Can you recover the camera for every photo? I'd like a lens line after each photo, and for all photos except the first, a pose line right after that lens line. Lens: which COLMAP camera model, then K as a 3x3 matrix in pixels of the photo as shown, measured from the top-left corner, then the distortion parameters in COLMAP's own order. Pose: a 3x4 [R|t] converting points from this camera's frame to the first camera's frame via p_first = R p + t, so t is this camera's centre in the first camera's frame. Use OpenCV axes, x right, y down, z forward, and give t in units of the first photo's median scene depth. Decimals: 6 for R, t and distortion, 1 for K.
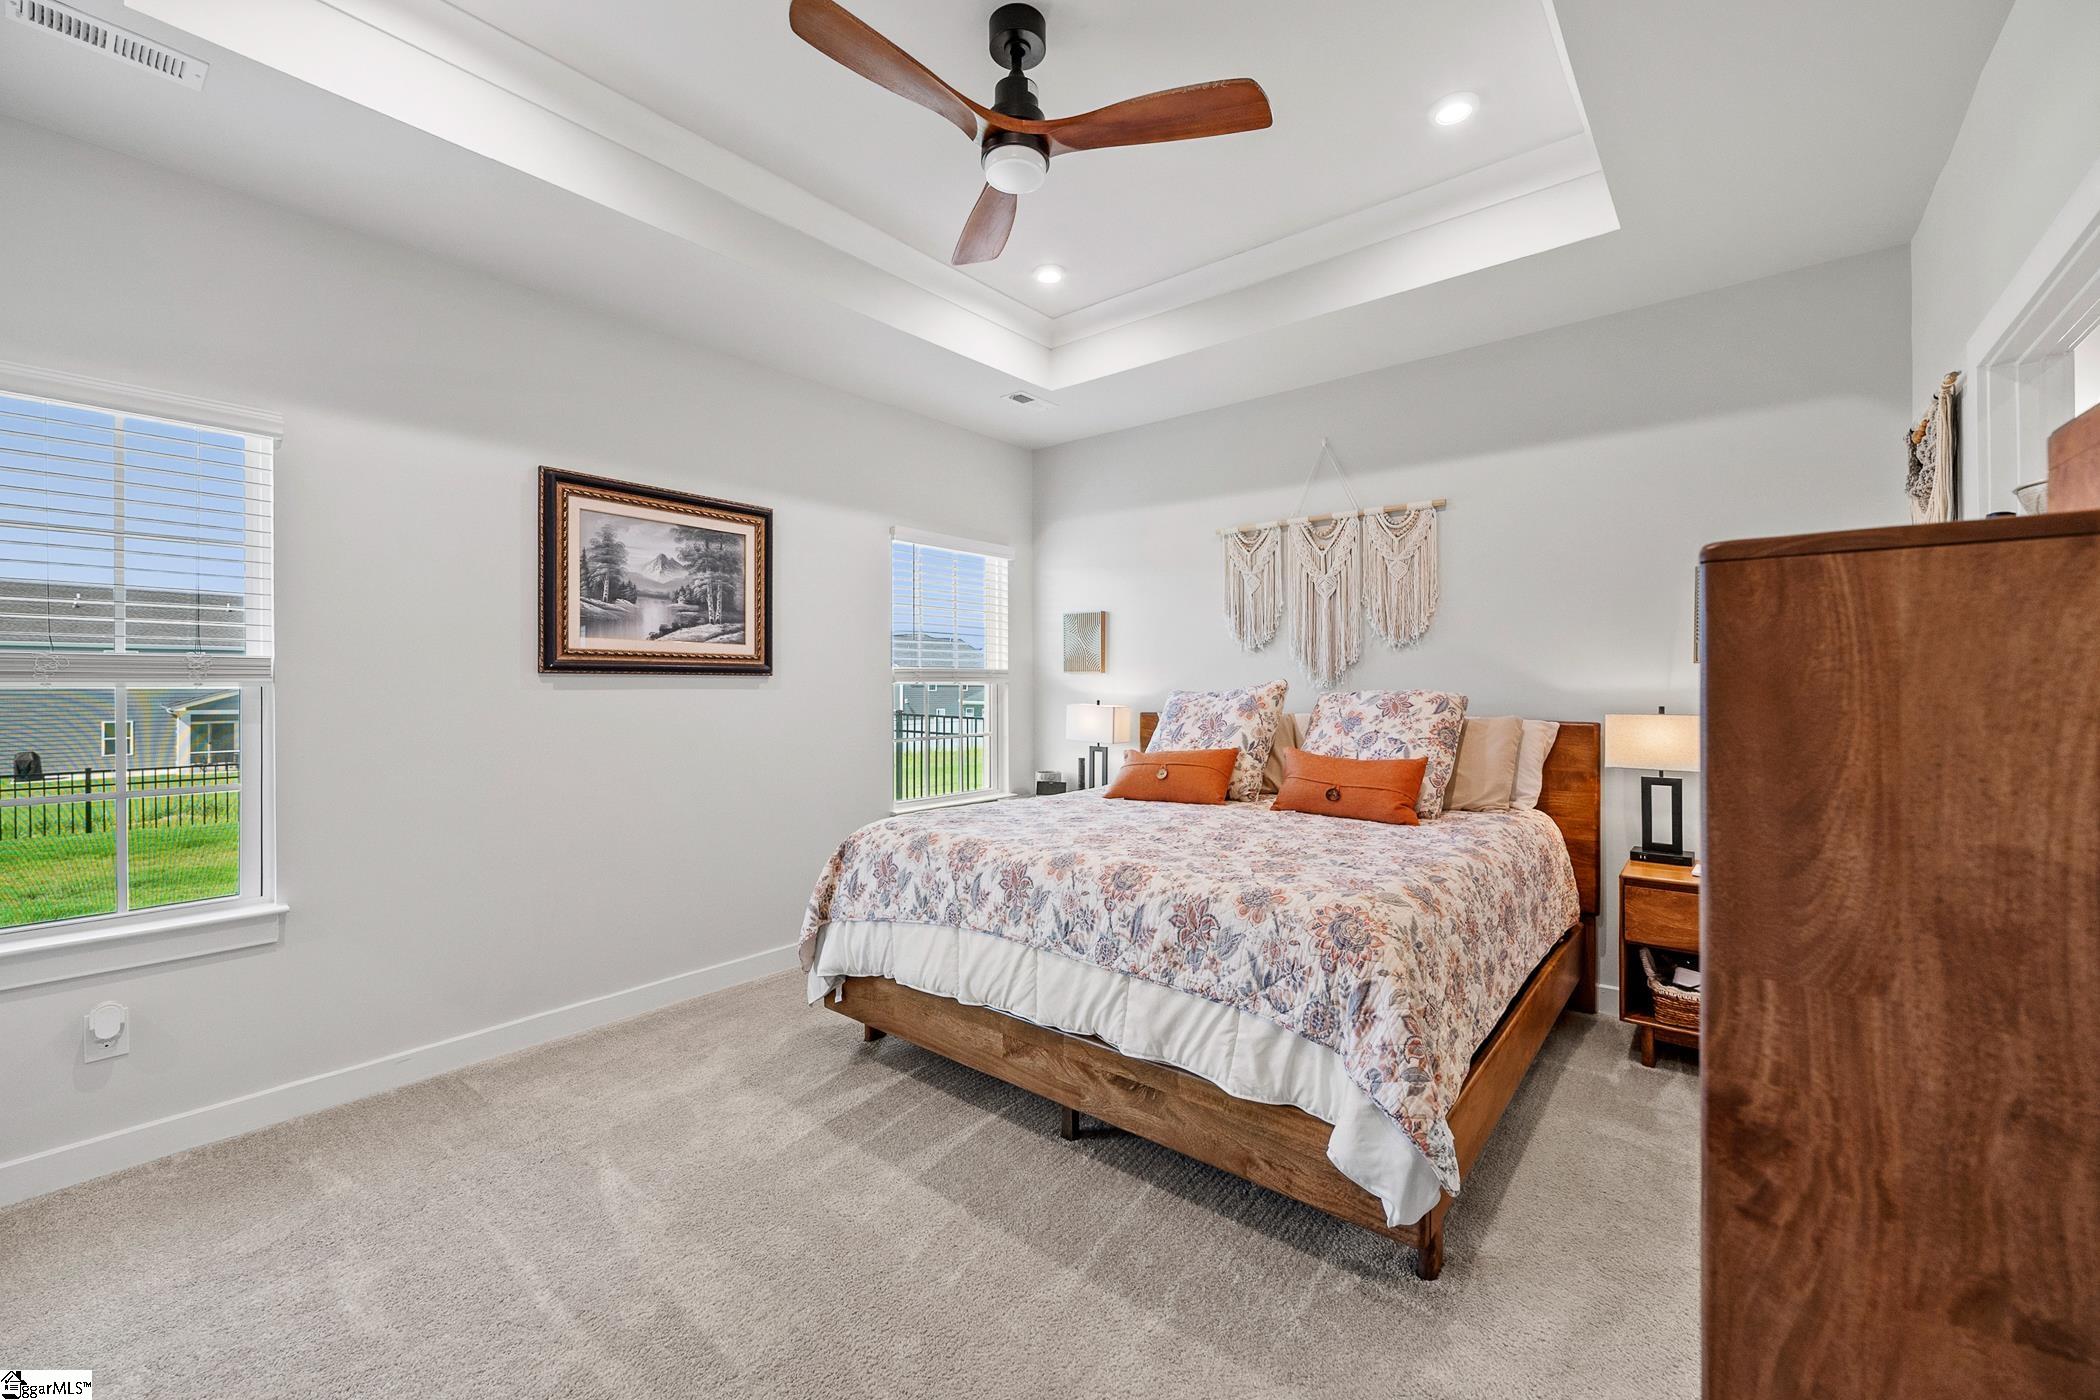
lens RADIAL K [[831.0, 0, 1048.0], [0, 831.0, 674.4], [0, 0, 1]] dist [0.001251, -0.000383]
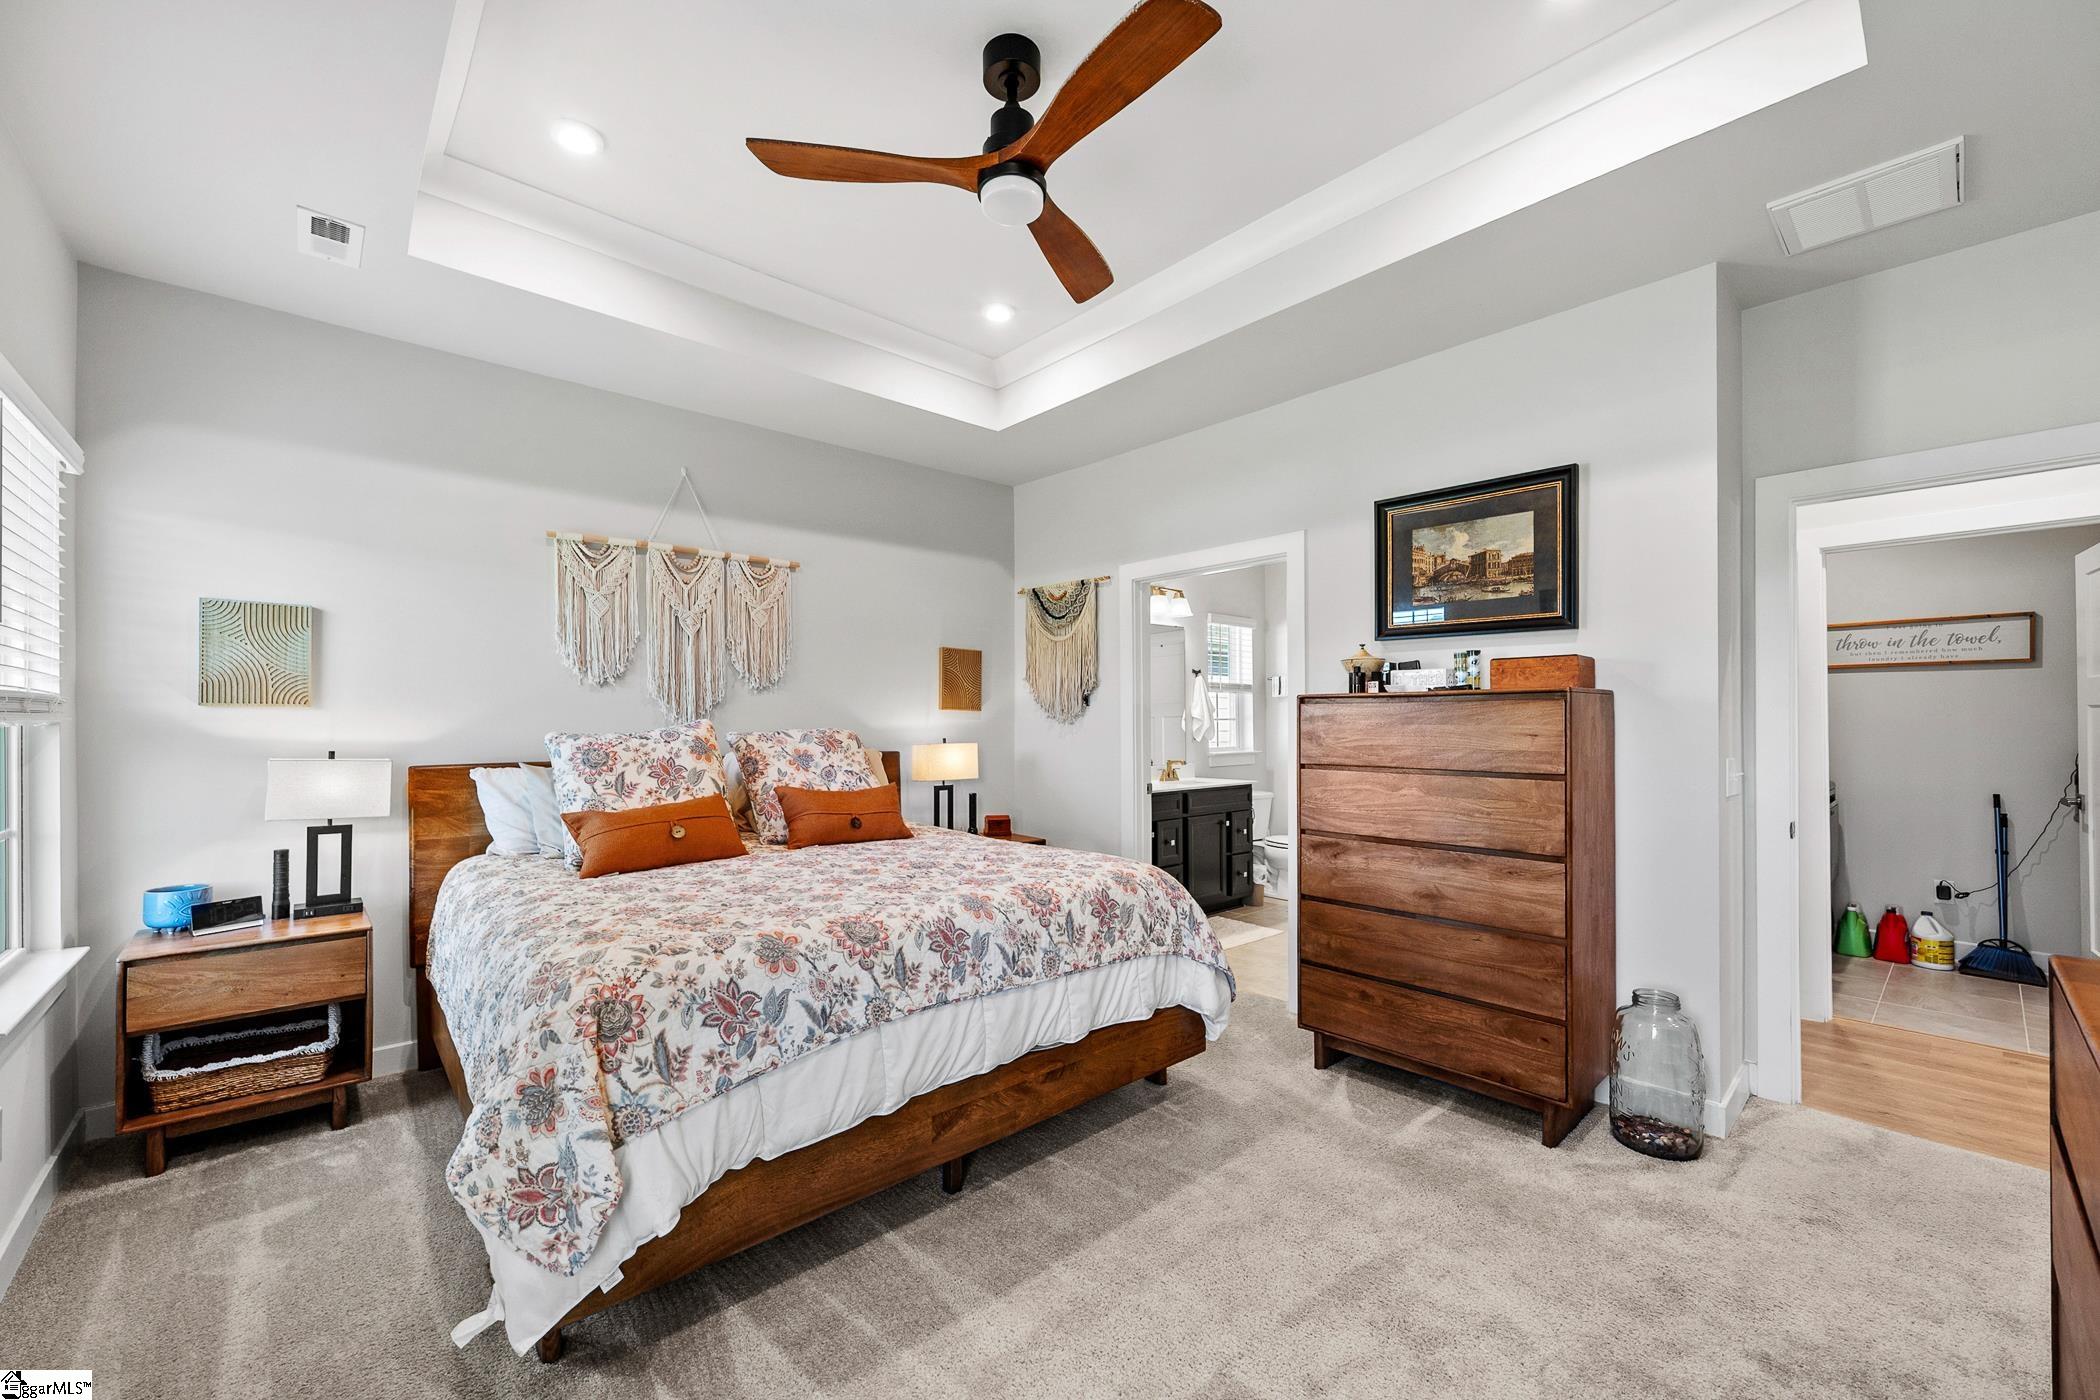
lens RADIAL K [[831.0, 0, 1031.9], [0, 831.0, 716.8], [0, 0, 1]] dist [0.001251, -0.000383]
pose [[0.159303, 0.008100, 0.987197, -0.602430], [-0.007000, 0.999950, -0.007075, 0.007769], [-0.987205, -0.005783, 0.159351, 0.497874]]
